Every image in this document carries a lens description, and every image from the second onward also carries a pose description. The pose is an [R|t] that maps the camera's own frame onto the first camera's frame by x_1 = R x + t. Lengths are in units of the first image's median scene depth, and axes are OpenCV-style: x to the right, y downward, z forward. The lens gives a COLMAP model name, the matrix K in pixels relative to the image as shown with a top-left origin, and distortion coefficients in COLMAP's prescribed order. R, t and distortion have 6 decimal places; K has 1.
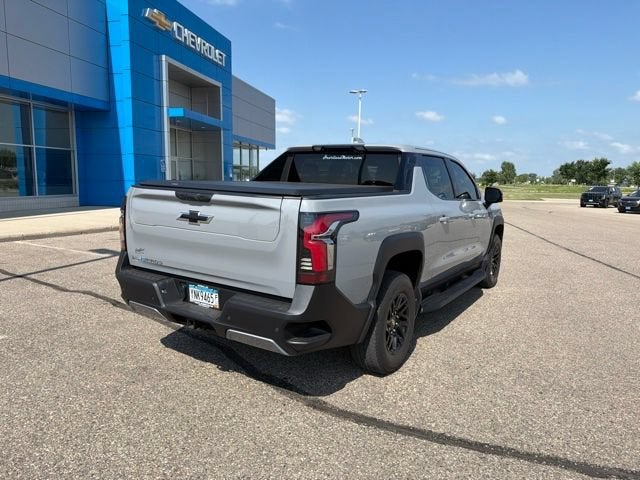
lens RADIAL K [[449.0, 0, 317.4], [0, 449.0, 236.8], [0, 0, 1]] dist [0.038414, -0.049304]
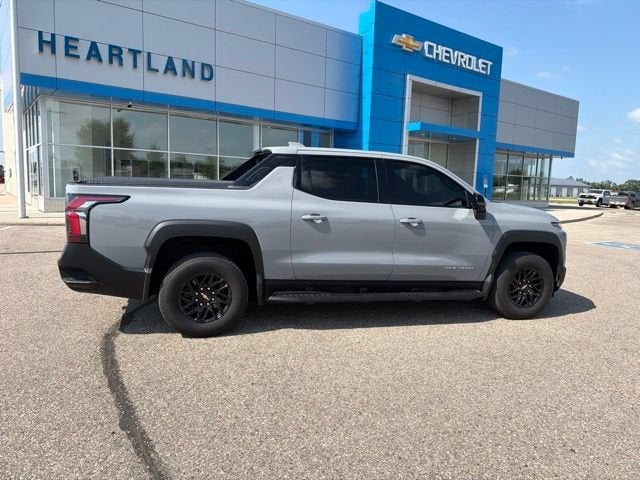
lens RADIAL K [[449.0, 0, 317.8], [0, 449.0, 237.5], [0, 0, 1]] dist [0.038414, -0.049304]
pose [[0.756273, 0.085236, -0.648680, 1.044150], [-0.103266, 0.994600, 0.010295, -0.005782], [0.646055, 0.059201, 0.760991, 0.257515]]
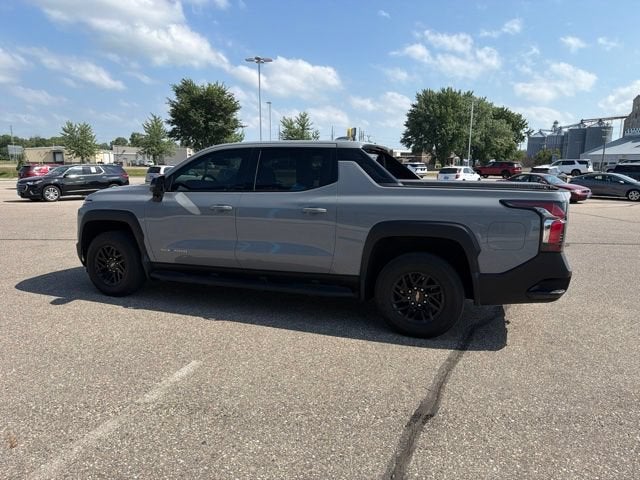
lens RADIAL K [[449.0, 0, 316.2], [0, 449.0, 244.8], [0, 0, 1]] dist [0.038414, -0.049304]
pose [[-0.198632, -0.195190, 0.960441, -1.192864], [0.108142, 0.969619, 0.219420, -0.253641], [-0.974090, 0.147448, -0.171489, 1.557871]]
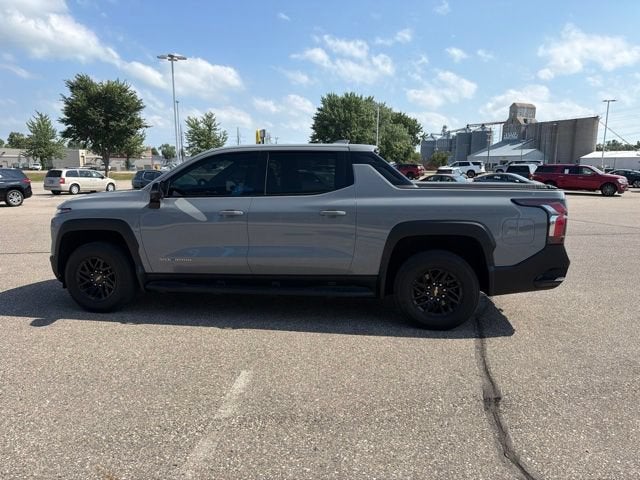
lens RADIAL K [[449.0, 0, 317.3], [0, 449.0, 249.3], [0, 0, 1]] dist [0.038414, -0.049304]
pose [[-0.397980, -0.187604, 0.898007, -1.120130], [0.101617, 0.963829, 0.246390, -0.286768], [-0.911749, 0.189311, -0.364521, 1.823787]]
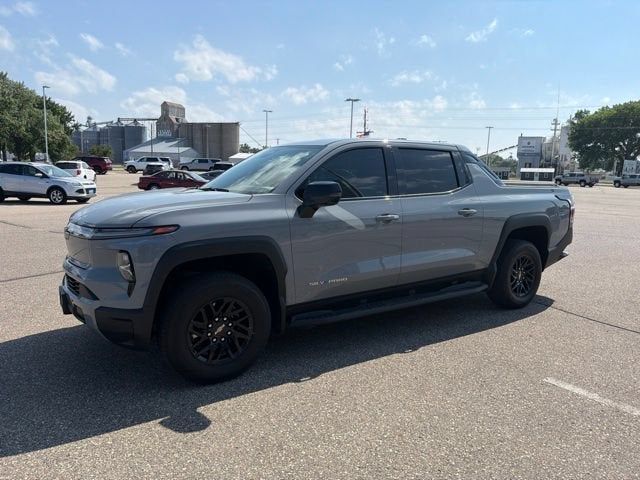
lens RADIAL K [[449.0, 0, 317.4], [0, 449.0, 238.0], [0, 0, 1]] dist [0.038414, -0.049304]
pose [[-0.910244, -0.112129, 0.398601, -0.222808], [0.000005, 0.962634, 0.270807, -0.340830], [-0.414072, 0.246503, -0.876231, 2.542618]]
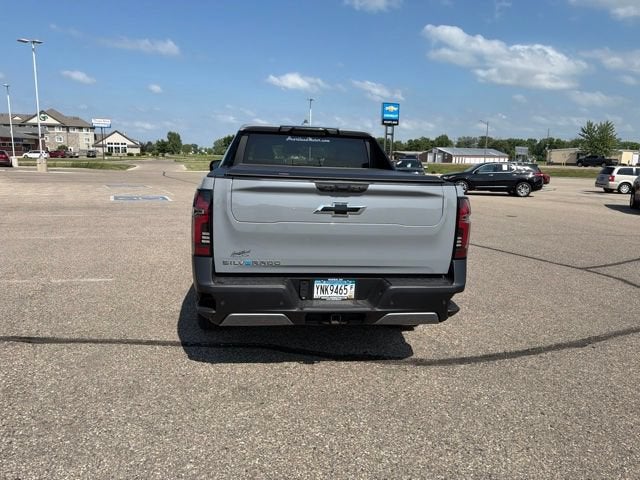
lens RADIAL K [[449.0, 0, 316.0], [0, 449.0, 240.3], [0, 0, 1]] dist [0.038414, -0.049304]
pose [[0.763553, -0.121310, 0.634248, -0.693173], [0.074602, 0.992191, 0.099961, -0.057304], [-0.641421, -0.029009, 0.766641, 0.226482]]
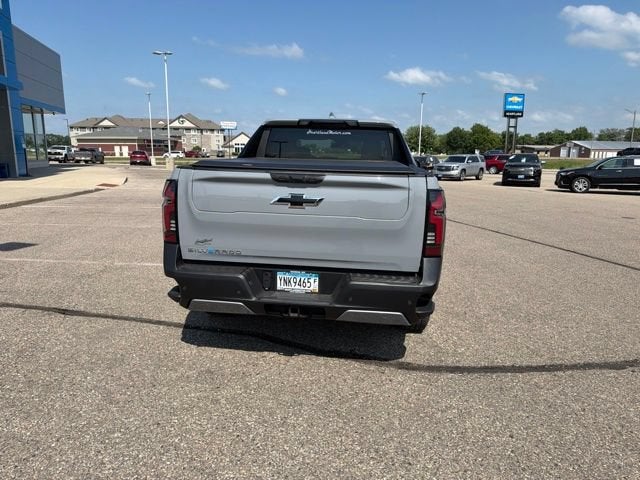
lens RADIAL K [[449.0, 0, 316.9], [0, 449.0, 239.3], [0, 0, 1]] dist [0.038414, -0.049304]
pose [[0.900537, -0.094395, 0.424408, -0.480325], [0.063648, 0.994253, 0.086084, -0.030014], [-0.430095, -0.050509, 0.901370, 0.099591]]
